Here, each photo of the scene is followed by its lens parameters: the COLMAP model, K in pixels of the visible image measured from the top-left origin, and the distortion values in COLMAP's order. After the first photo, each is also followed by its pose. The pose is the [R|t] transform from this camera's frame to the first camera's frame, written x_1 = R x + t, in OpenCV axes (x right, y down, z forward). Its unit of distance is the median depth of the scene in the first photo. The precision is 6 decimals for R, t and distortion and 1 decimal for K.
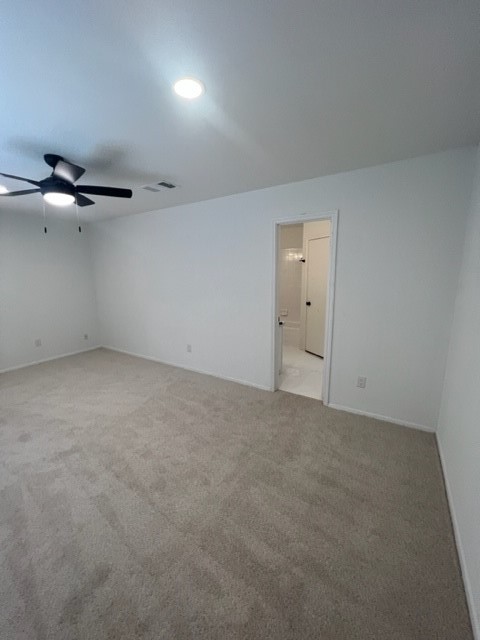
lens RADIAL K [[257.9, 0, 245.6], [0, 257.9, 321.8], [0, 0, 1]] dist [0.000132, 0.001022]
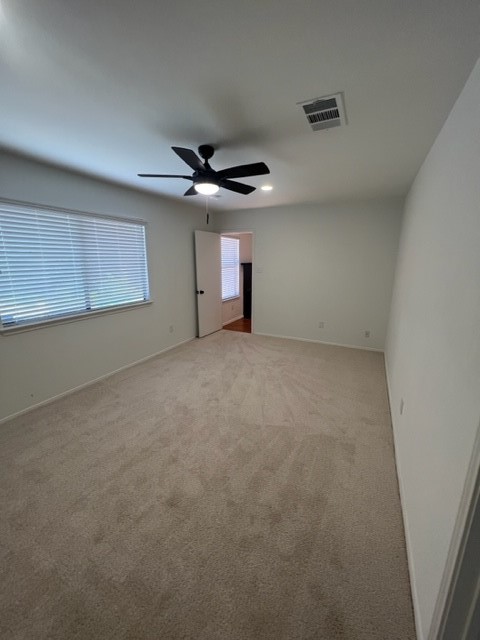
lens RADIAL K [[259.3, 0, 240.2], [0, 259.3, 318.6], [0, 0, 1]] dist [-0.003006, -0.000452]
pose [[0.083231, 0.233312, -0.968833, 0.387912], [-0.196777, 0.956912, 0.213537, -0.200788], [0.976909, 0.172871, 0.125555, 0.983883]]
